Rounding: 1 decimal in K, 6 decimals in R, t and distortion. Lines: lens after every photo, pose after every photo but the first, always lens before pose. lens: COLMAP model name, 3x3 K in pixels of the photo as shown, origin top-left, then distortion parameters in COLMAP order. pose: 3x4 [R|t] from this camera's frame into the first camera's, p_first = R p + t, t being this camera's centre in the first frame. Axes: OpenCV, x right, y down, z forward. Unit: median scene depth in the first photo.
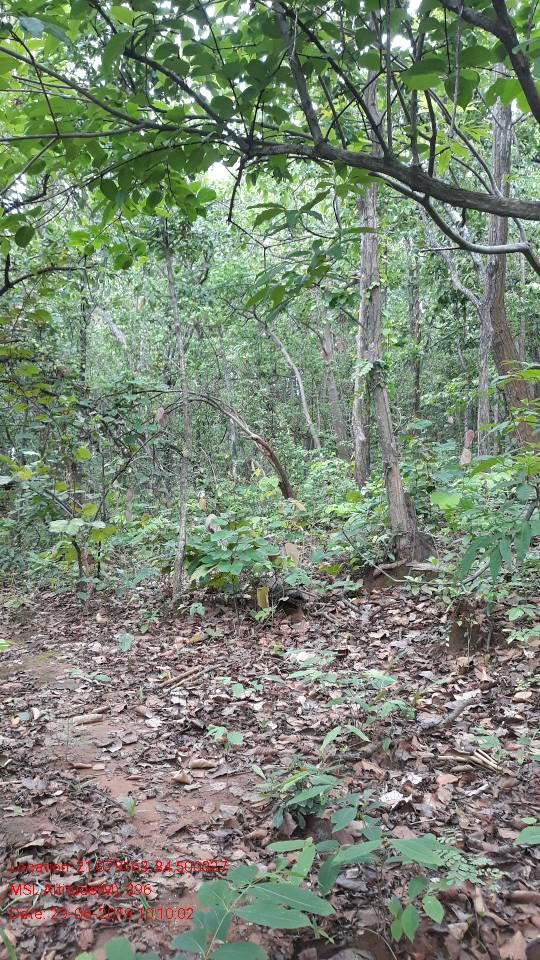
lens RADIAL K [[821.6, 0, 312.2], [0, 821.6, 480.8], [0, 0, 1]] dist [0.007340, -0.080806]
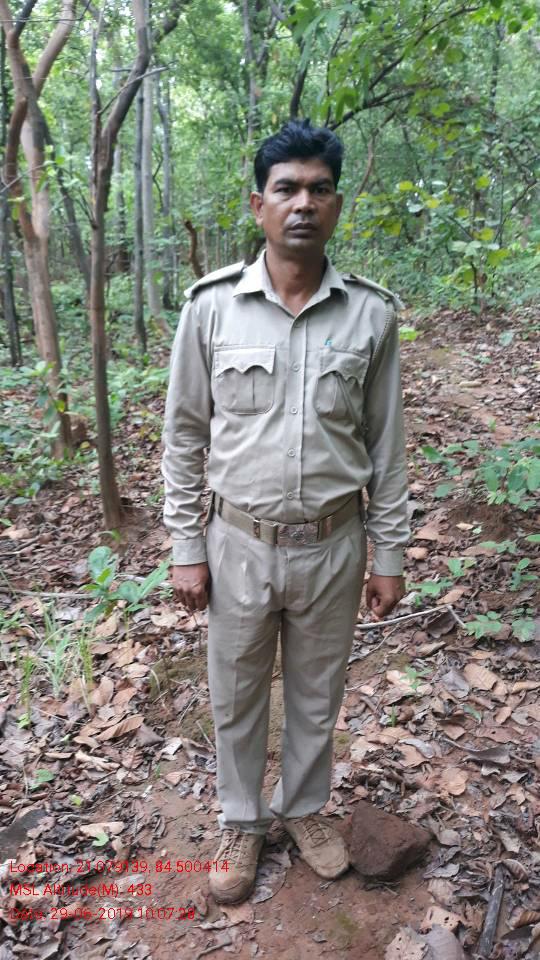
lens RADIAL K [[808.8, 0, 253.4], [0, 808.8, 474.5], [0, 0, 1]] dist [0.016424, -0.049855]
pose [[0.856161, 0.133617, -0.499135, 0.051698], [0.026190, 0.953523, 0.300179, 0.007949], [0.516045, -0.270074, 0.812870, -0.152776]]
